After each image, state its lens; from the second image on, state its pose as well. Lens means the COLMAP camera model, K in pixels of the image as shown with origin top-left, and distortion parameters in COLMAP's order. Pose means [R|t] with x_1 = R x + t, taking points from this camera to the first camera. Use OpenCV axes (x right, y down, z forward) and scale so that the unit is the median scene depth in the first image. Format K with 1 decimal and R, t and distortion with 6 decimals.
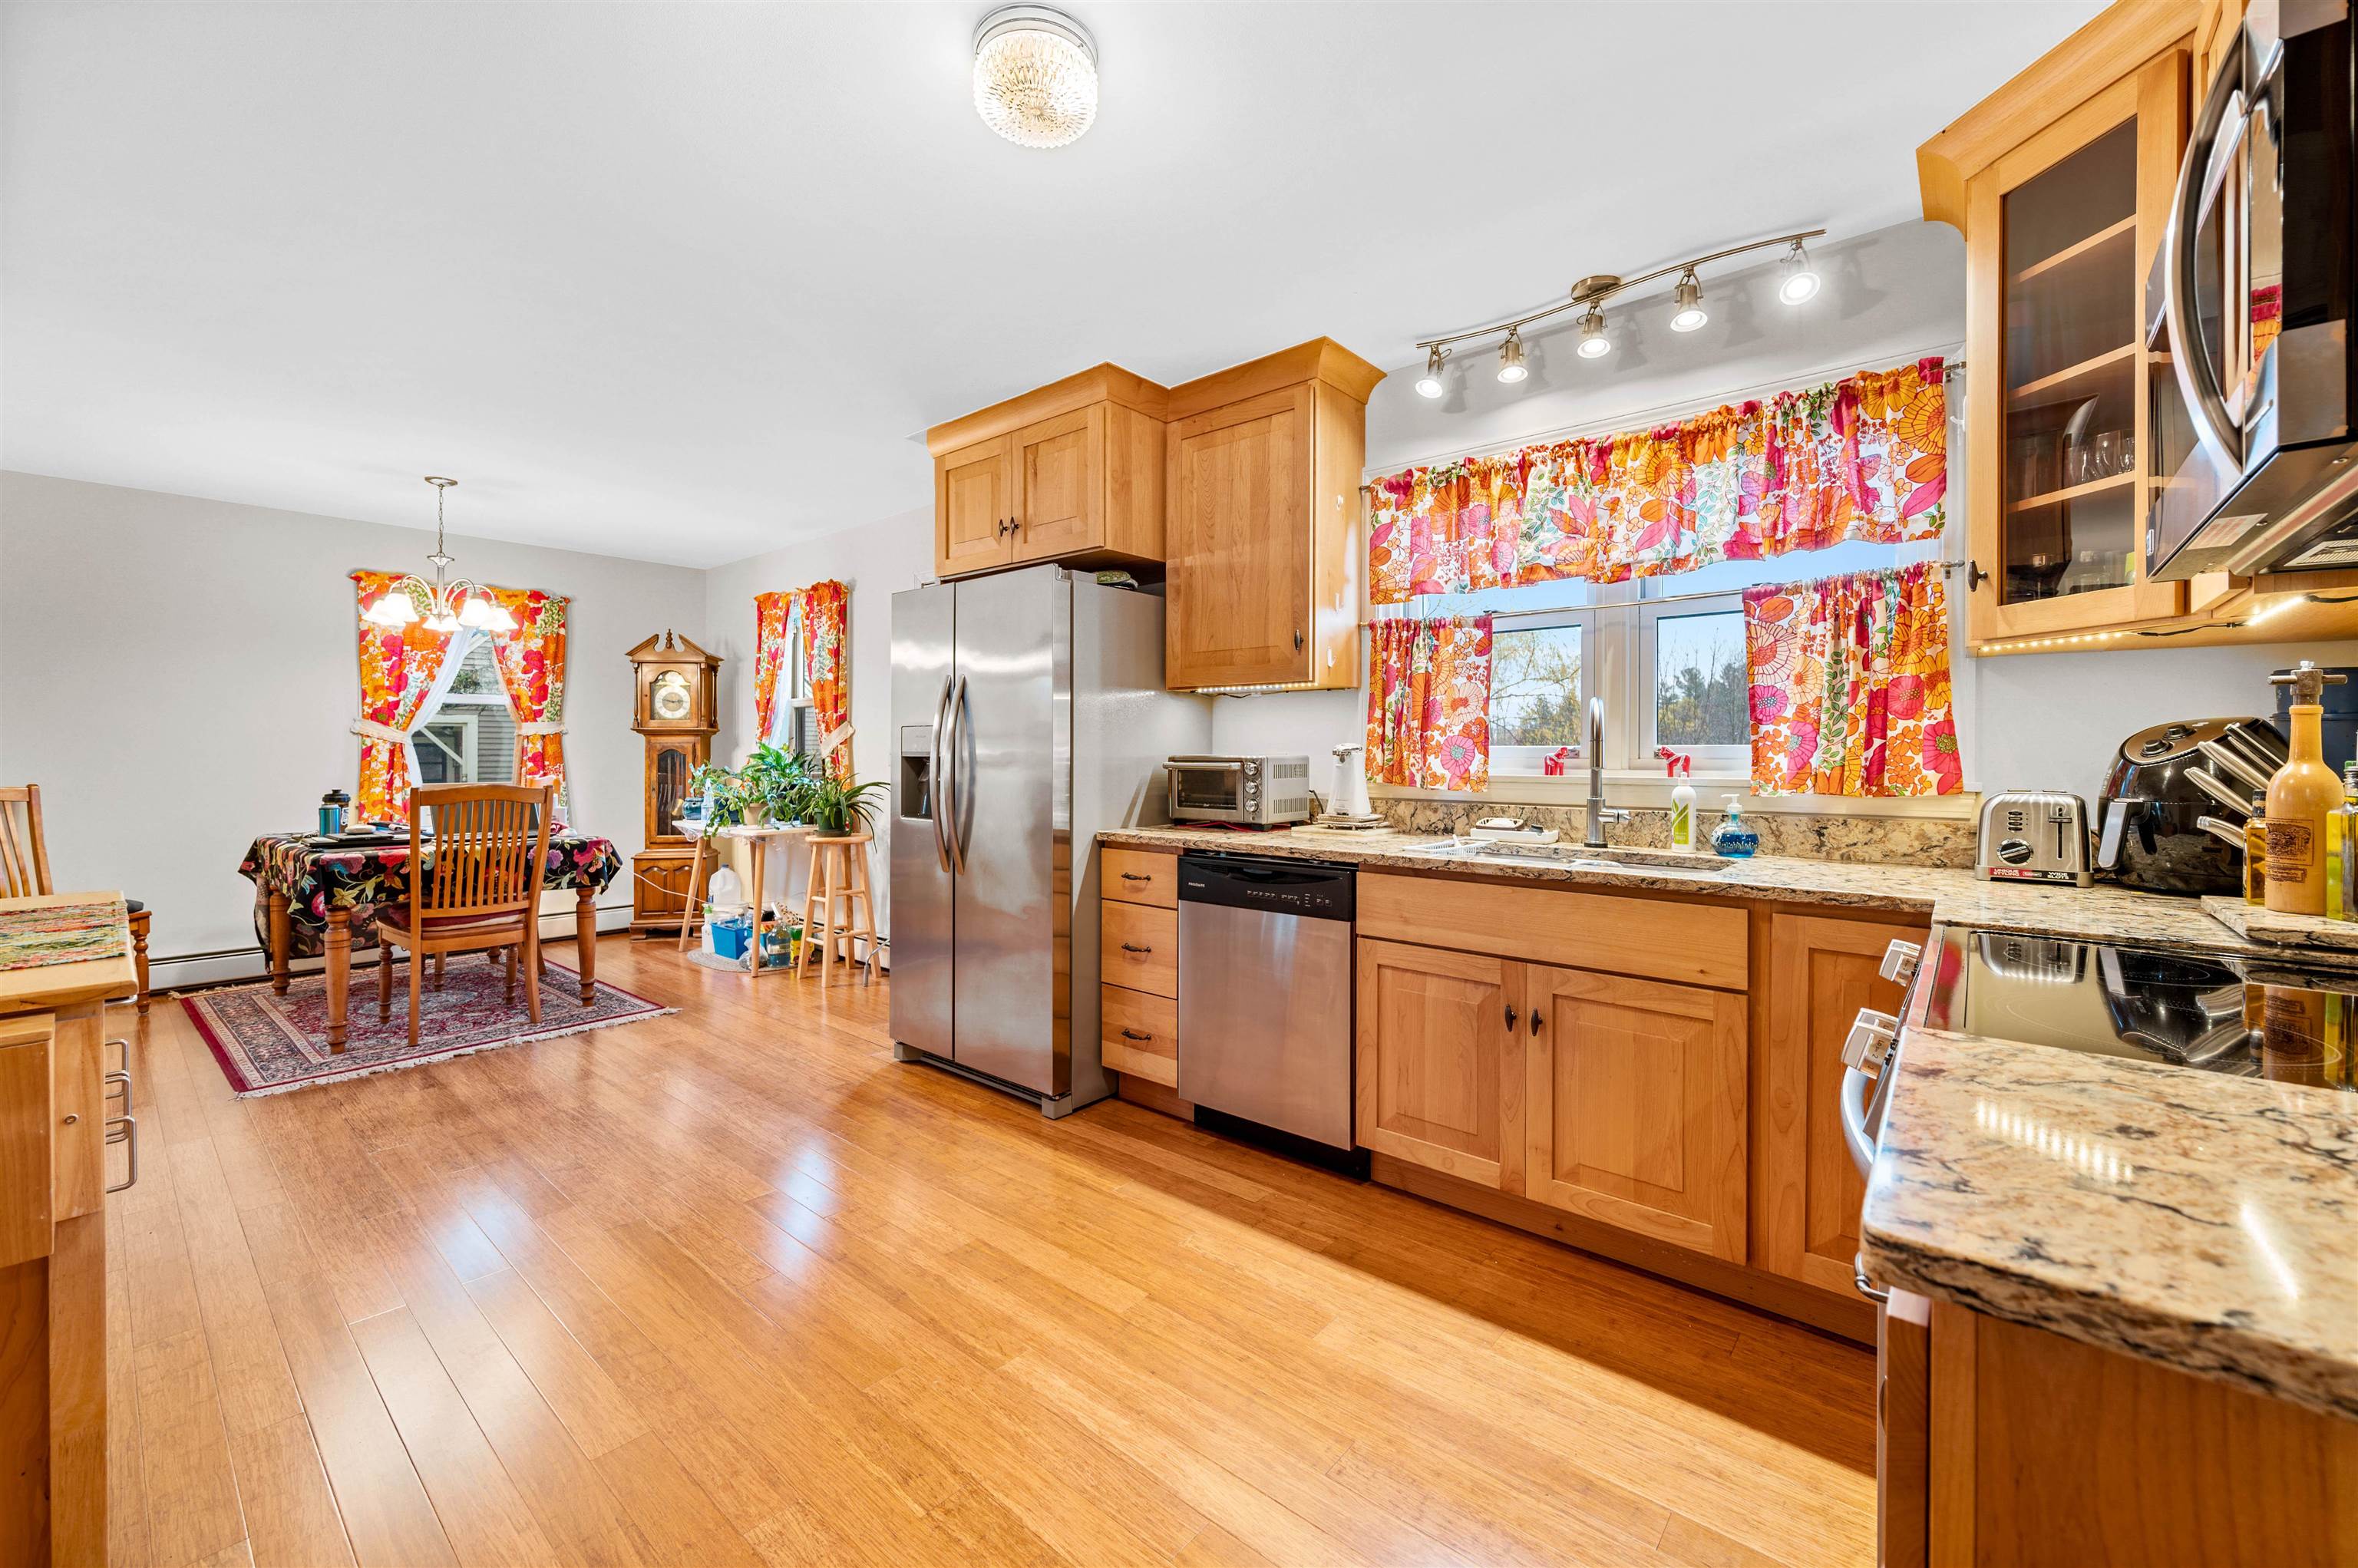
lens RADIAL K [[939.8, 0, 1175.2], [0, 939.8, 753.7], [0, 0, 1]] dist [-0.001001, -0.000131]
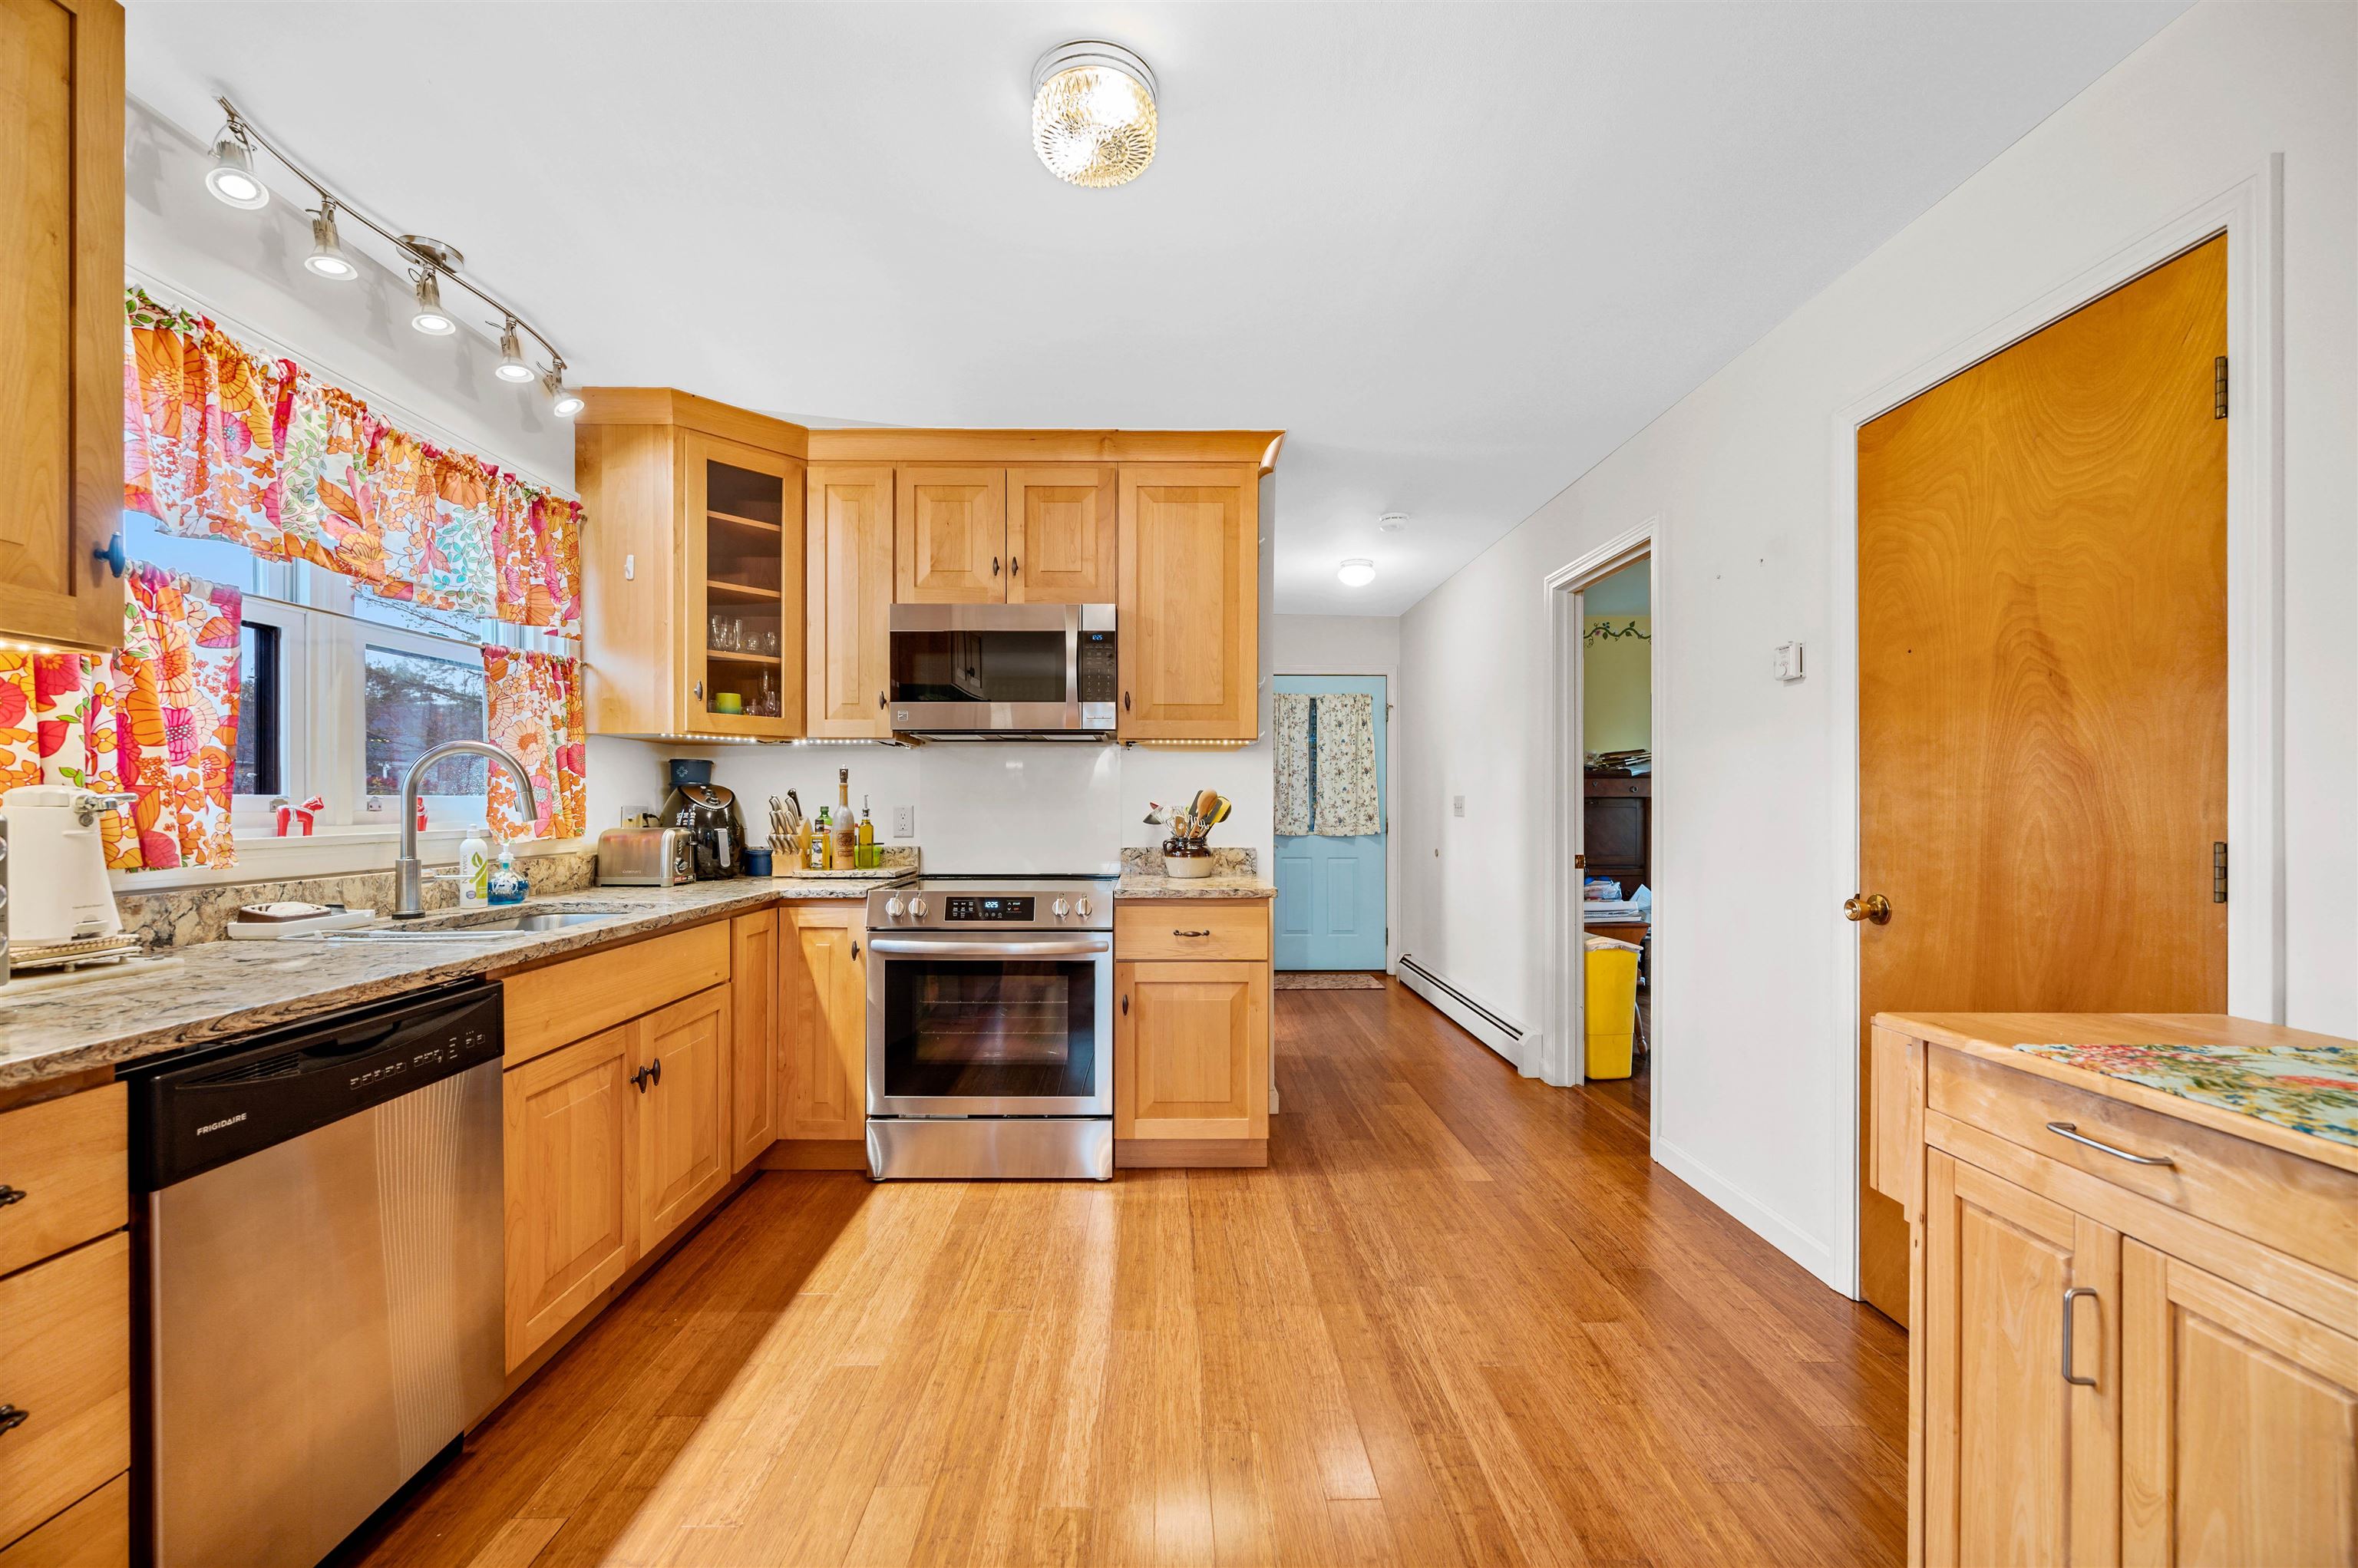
lens RADIAL K [[939.8, 0, 1167.8], [0, 939.8, 805.2], [0, 0, 1]] dist [-0.001001, -0.000131]
pose [[-0.660045, -0.004113, 0.751215, -0.523830], [0.000632, 0.999982, 0.006030, -0.003915], [-0.751226, 0.004455, -0.660030, 0.890824]]
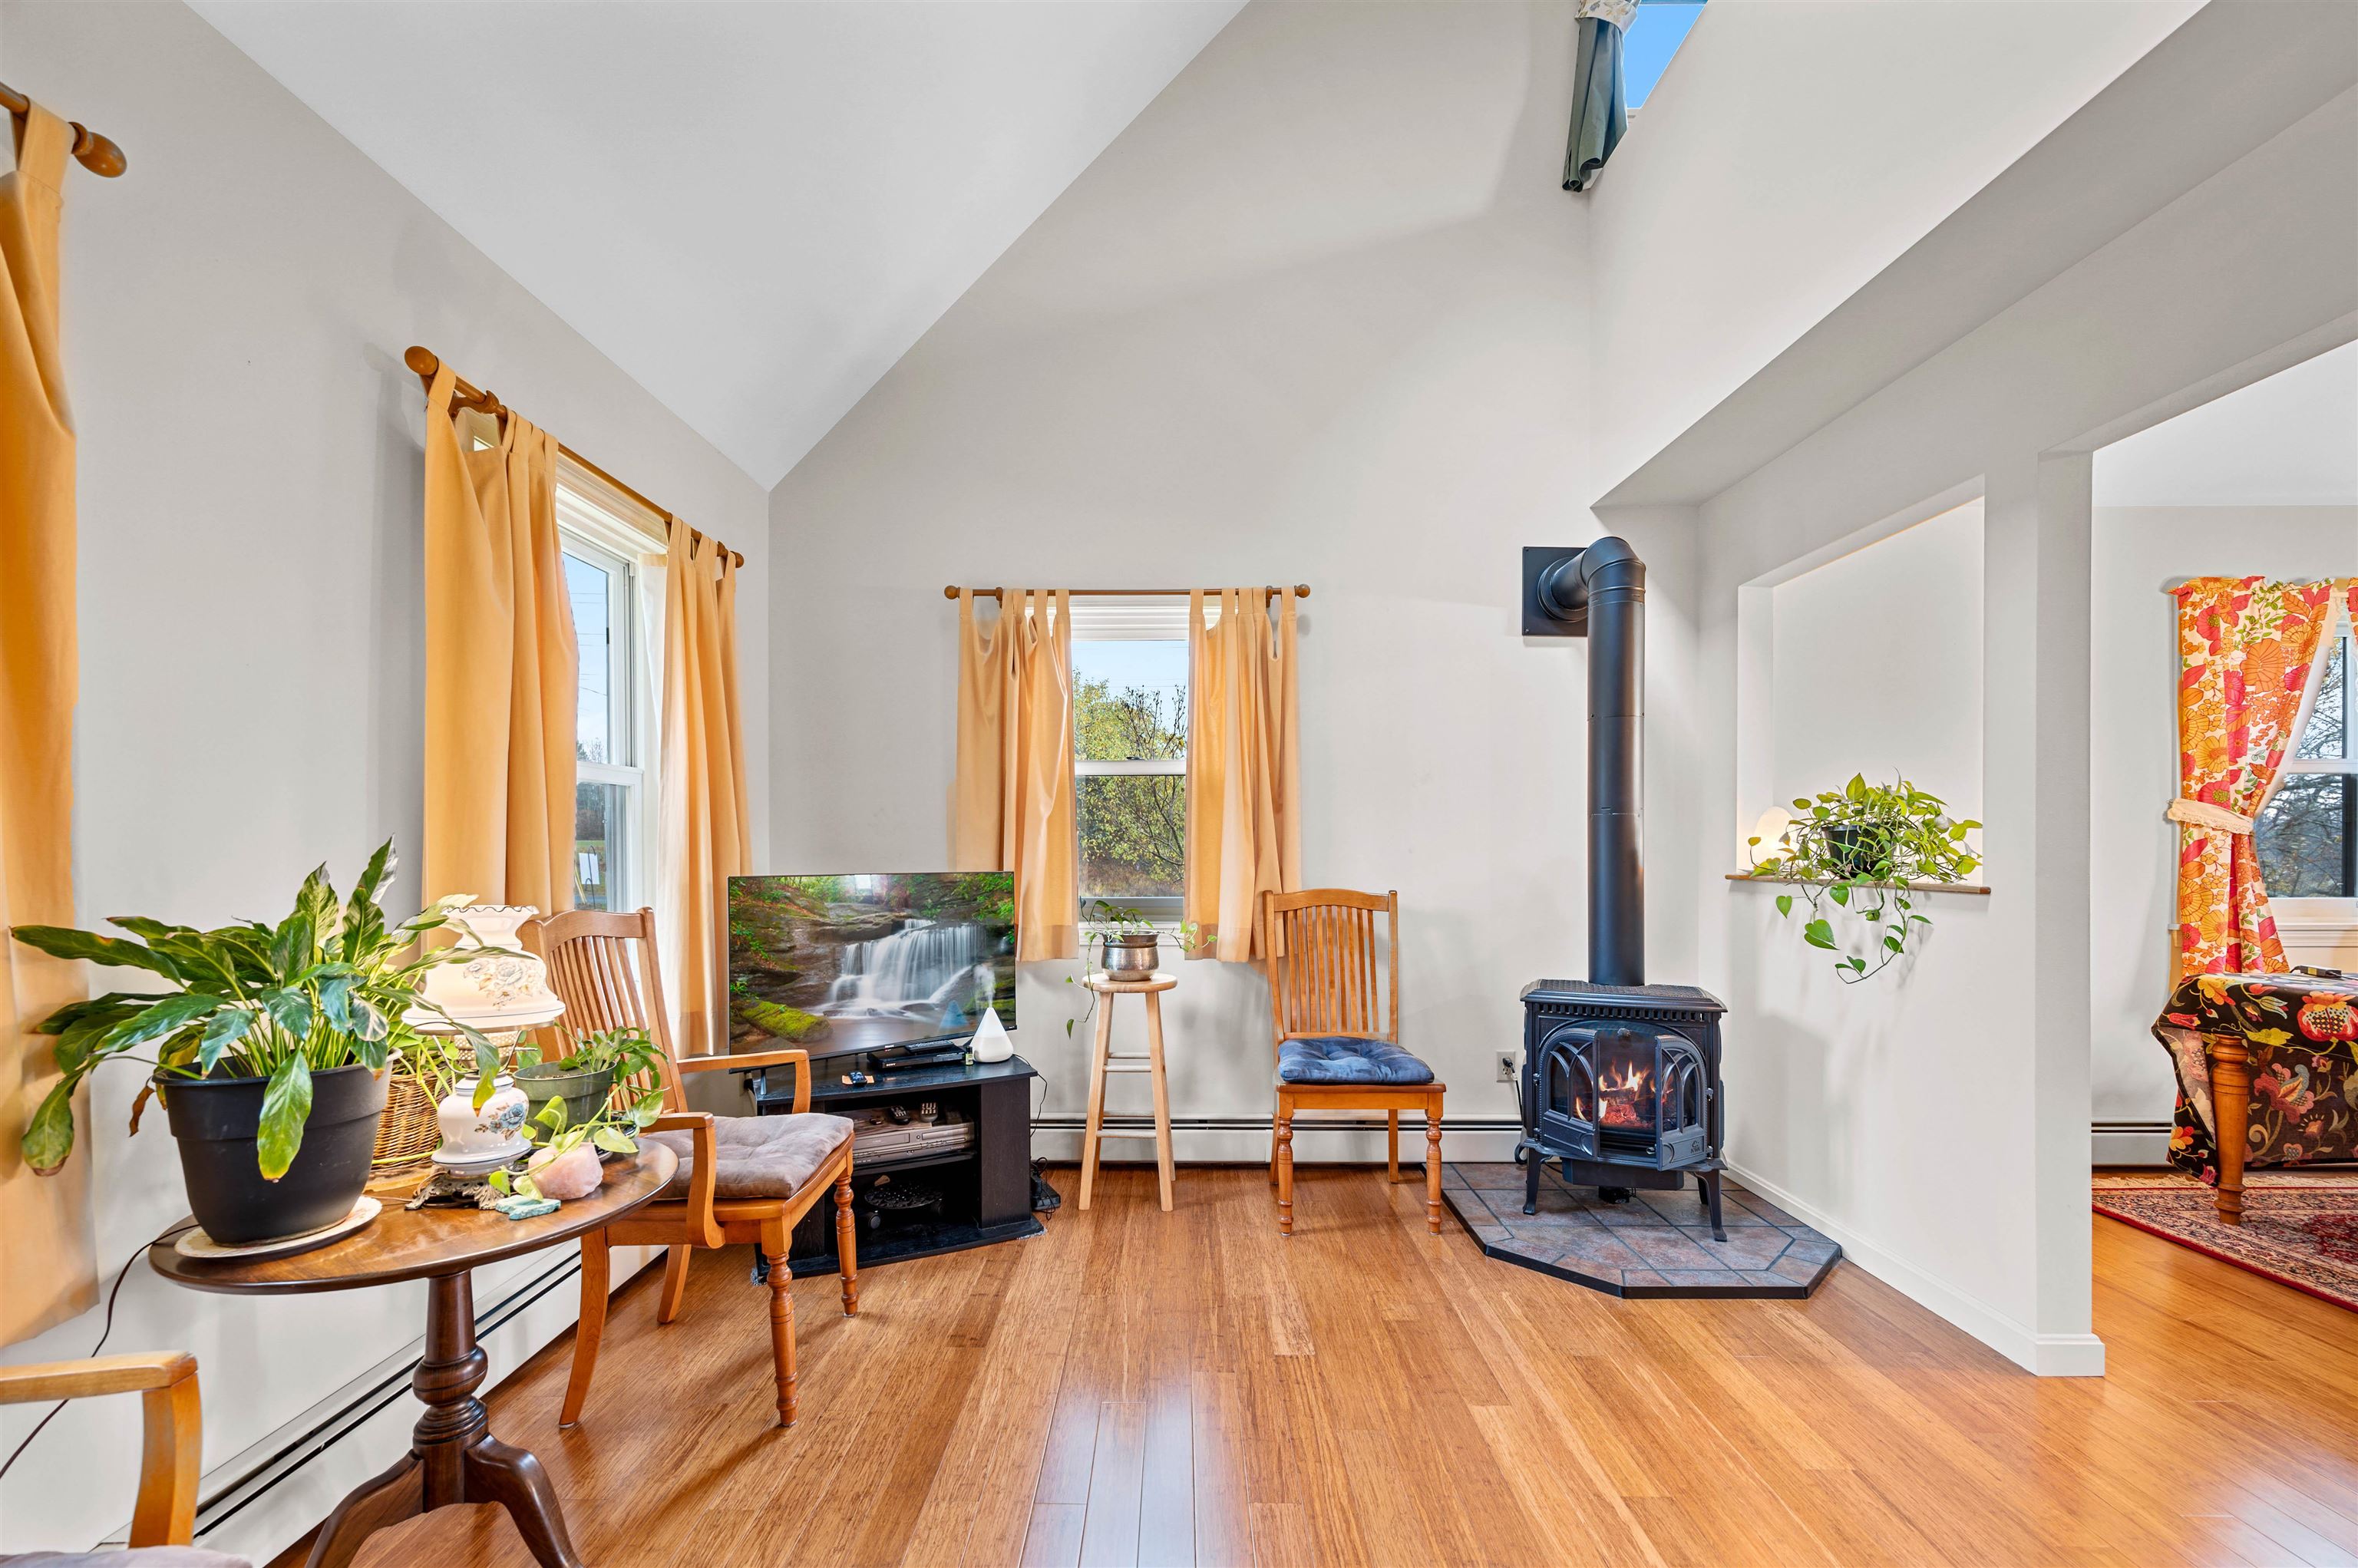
lens RADIAL K [[948.9, 0, 1155.5], [0, 948.9, 856.9], [0, 0, 1]] dist [-0.000036, -0.000153]
pose [[0.633817, 0.006171, -0.773459, -1.350919], [0.000139, 0.999967, 0.008091, -0.003449], [0.773483, -0.005236, 0.633795, 0.002768]]
